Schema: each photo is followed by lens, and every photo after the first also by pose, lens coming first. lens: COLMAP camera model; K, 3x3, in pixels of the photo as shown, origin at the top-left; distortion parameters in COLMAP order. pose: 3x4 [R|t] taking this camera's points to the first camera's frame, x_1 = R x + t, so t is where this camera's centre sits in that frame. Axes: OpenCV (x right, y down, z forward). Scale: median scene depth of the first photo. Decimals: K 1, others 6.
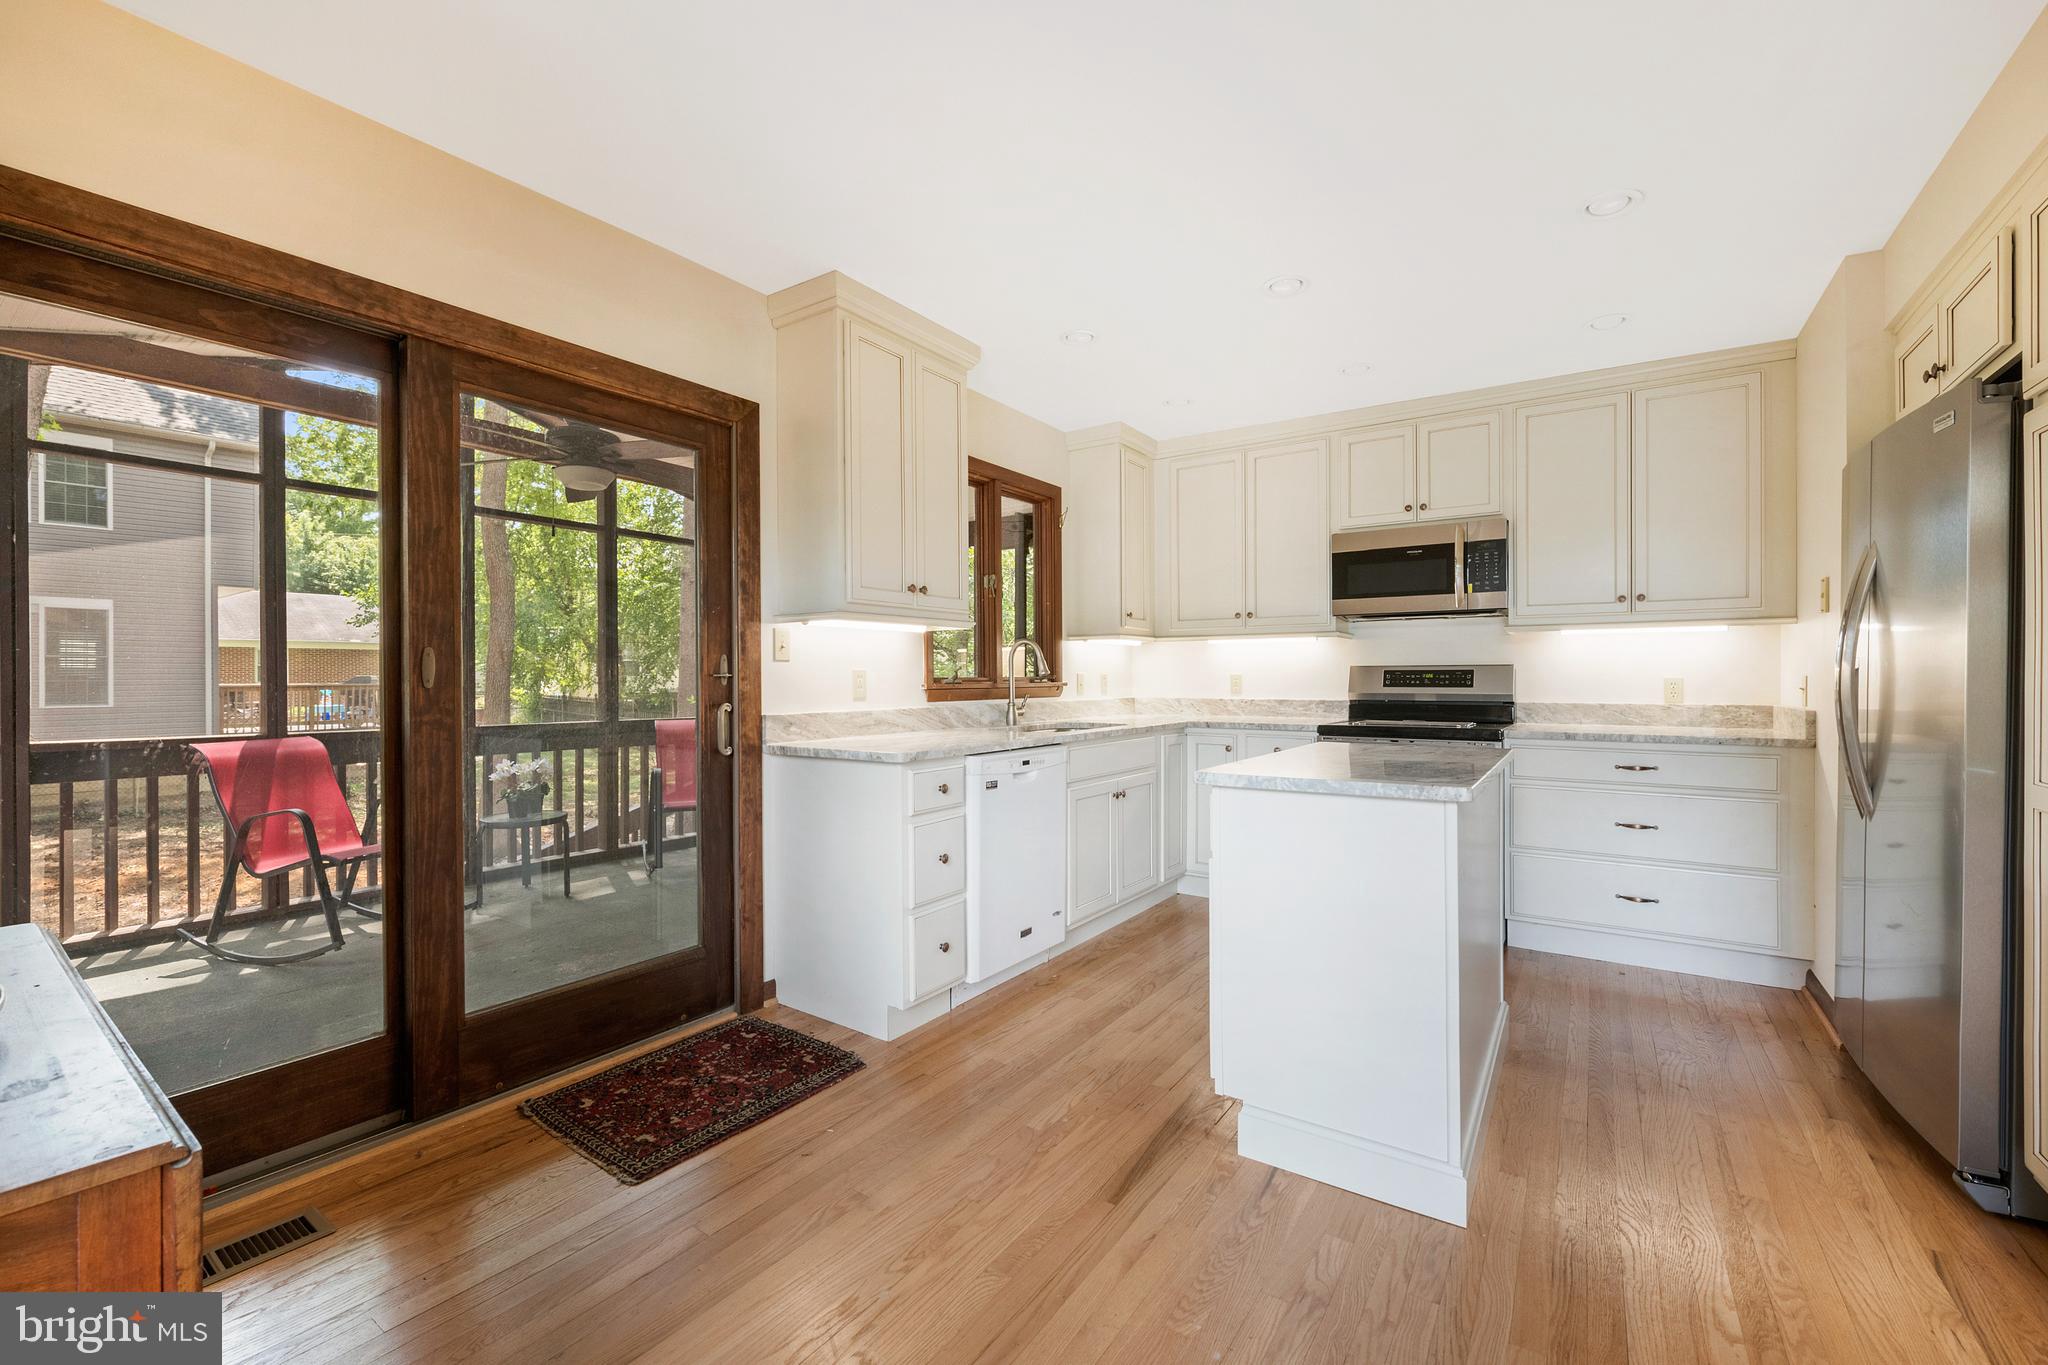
lens RADIAL K [[866.6, 0, 1052.6], [0, 866.6, 672.8], [0, 0, 1]] dist [-0.010585, -0.000940]
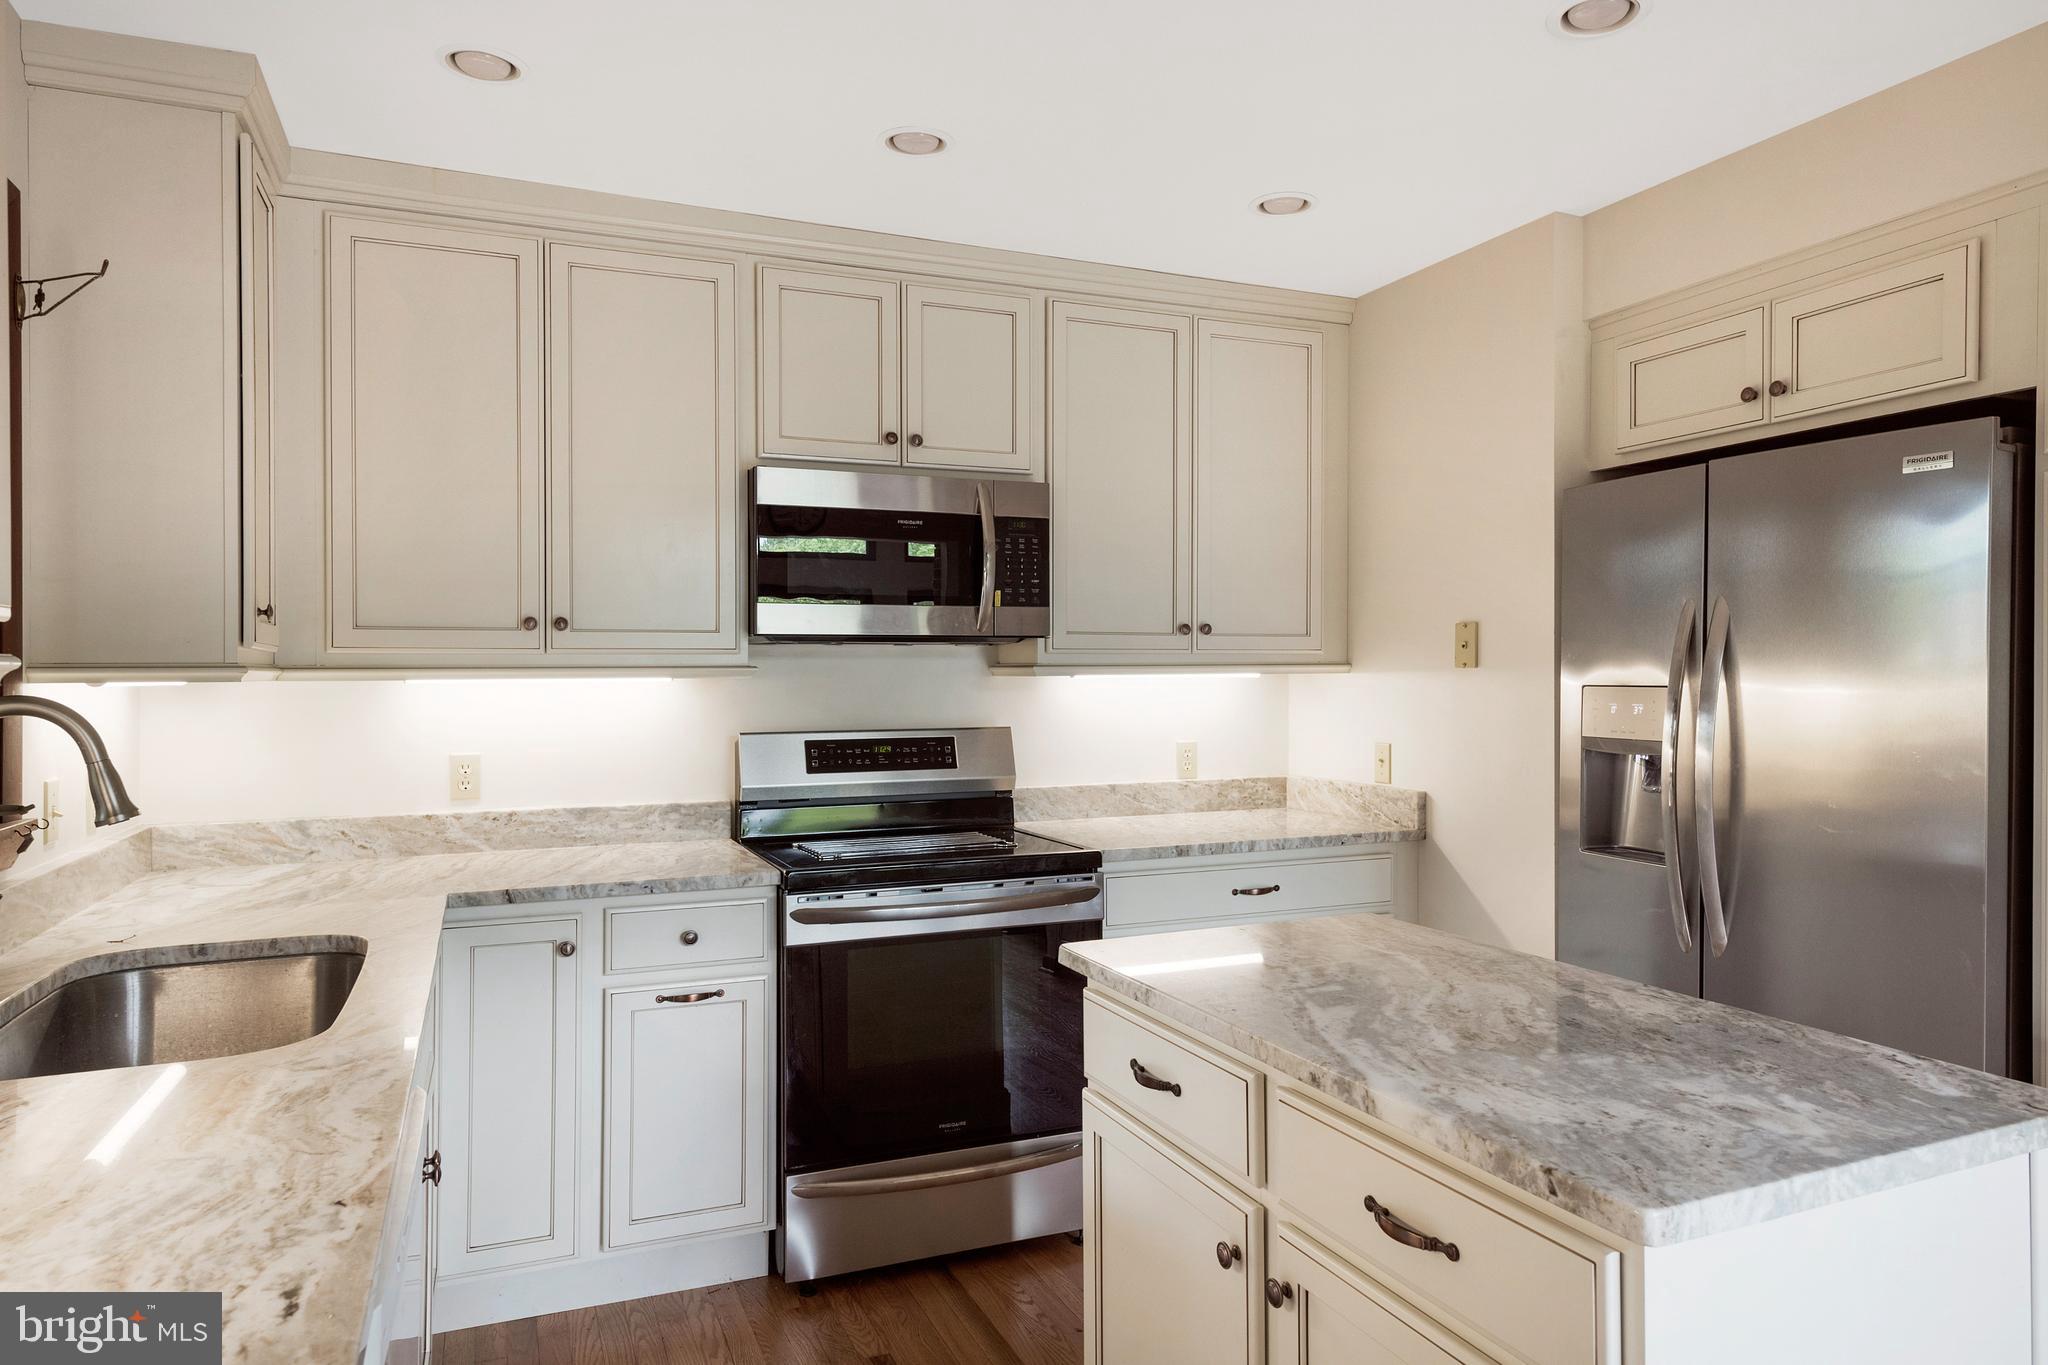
lens RADIAL K [[1276.4, 0, 1023.8], [0, 1276.4, 663.4], [0, 0, 1]] dist [0.010145, -0.003109]
pose [[0.550365, 0.007134, 0.834894, -0.187707], [0.000681, 0.999959, -0.008993, -0.043495], [-0.834924, 0.005518, 0.550338, 0.483349]]
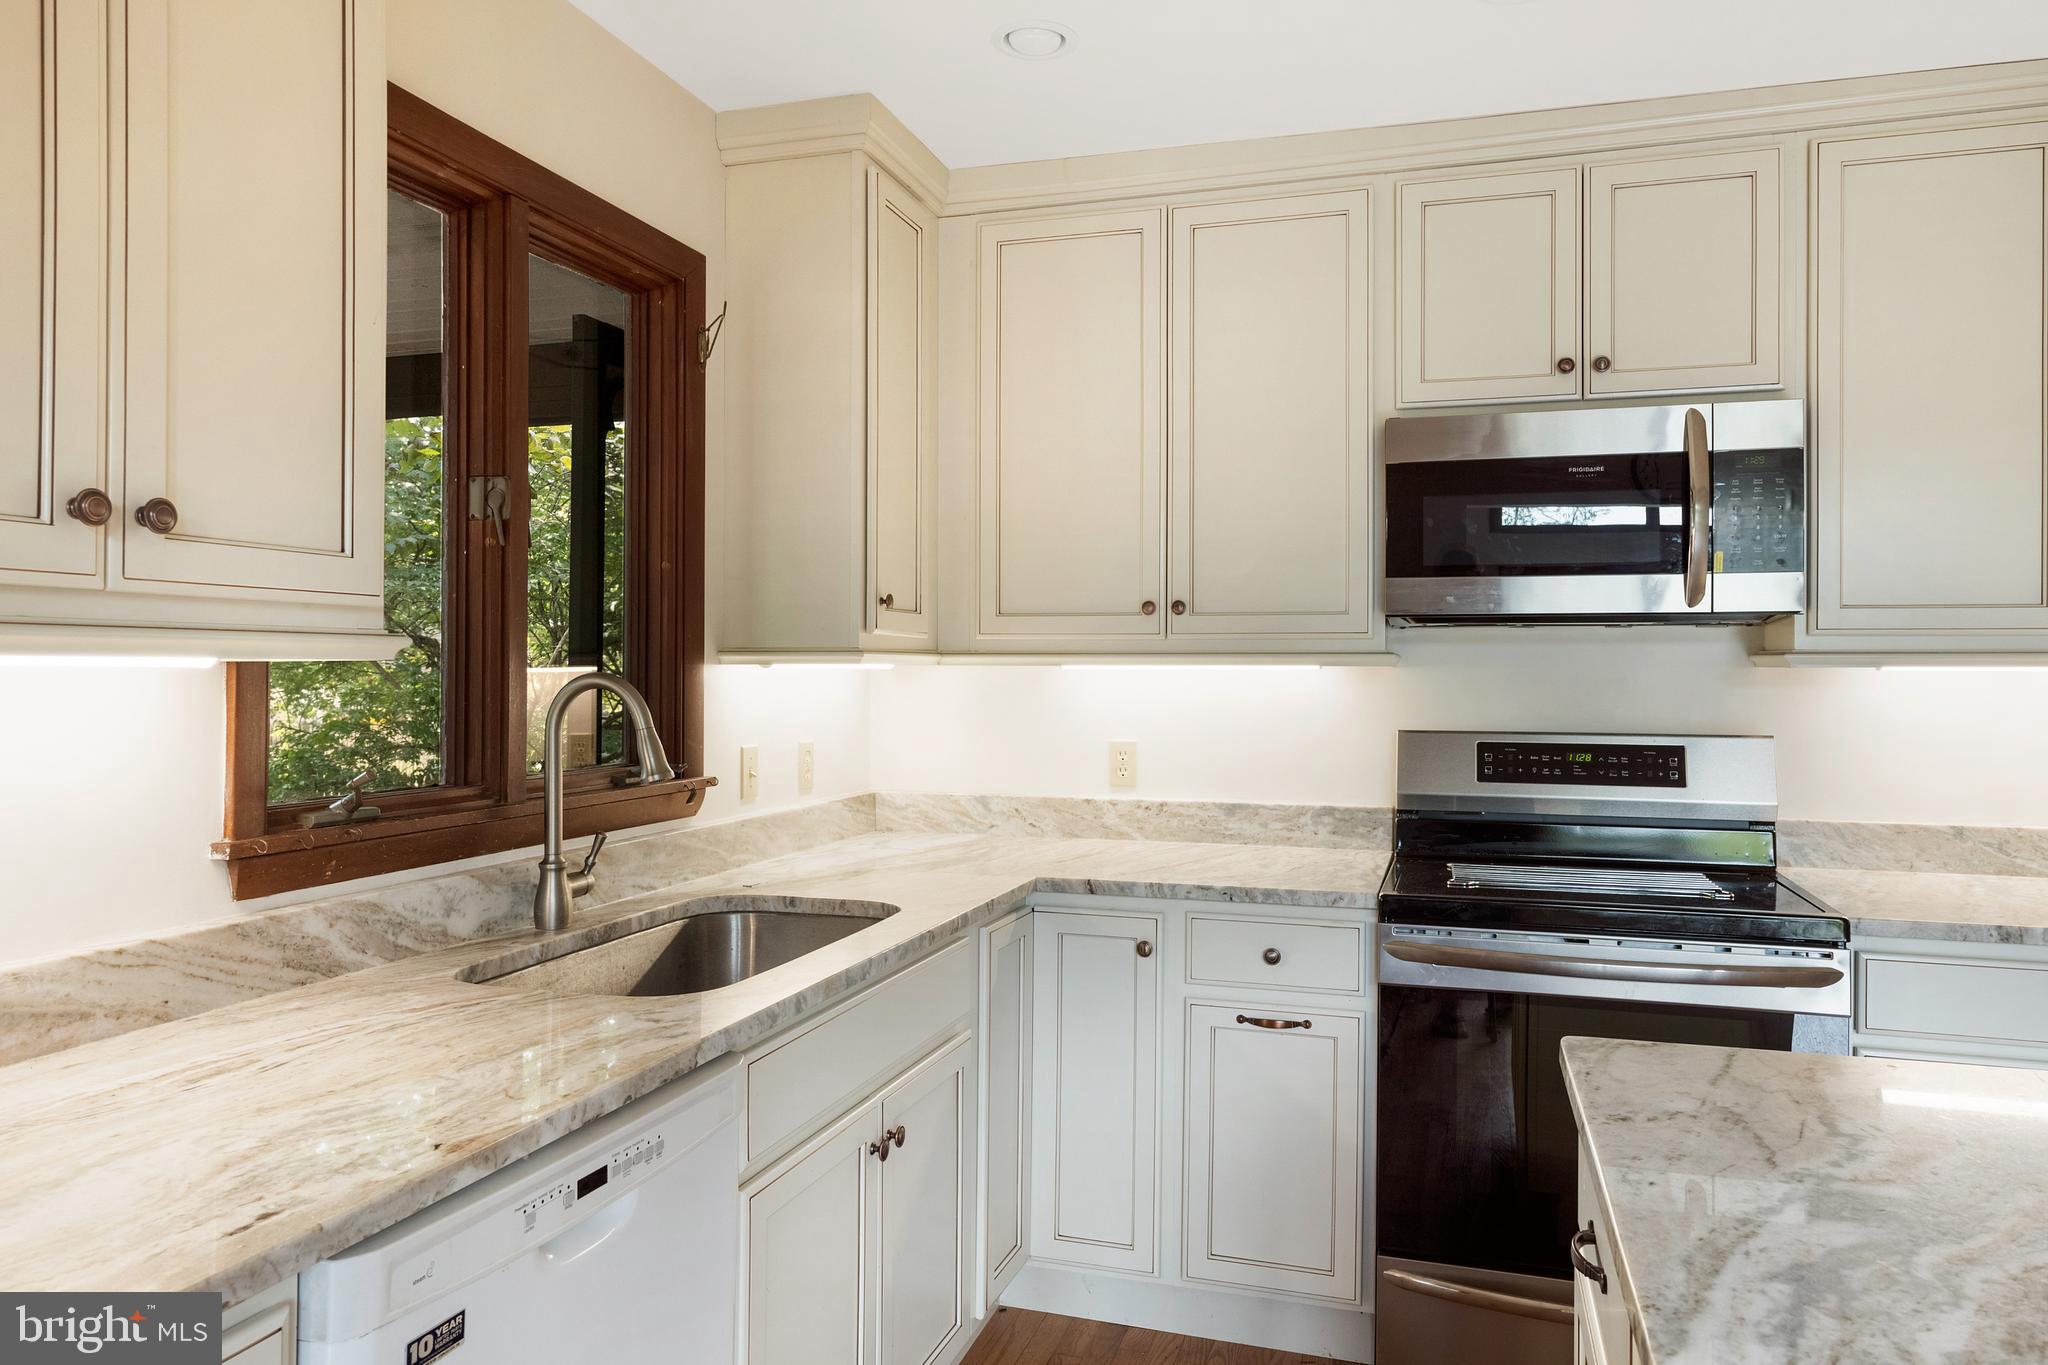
lens RADIAL K [[1356.9, 0, 1071.9], [0, 1356.9, 657.4], [0, 0, 1]] dist [-0.002339, 0.013608]
pose [[0.955422, 0.008349, 0.295125, -0.010600], [-0.007189, 0.999962, -0.005013, -0.041693], [-0.295155, 0.002668, 0.955446, 0.424378]]
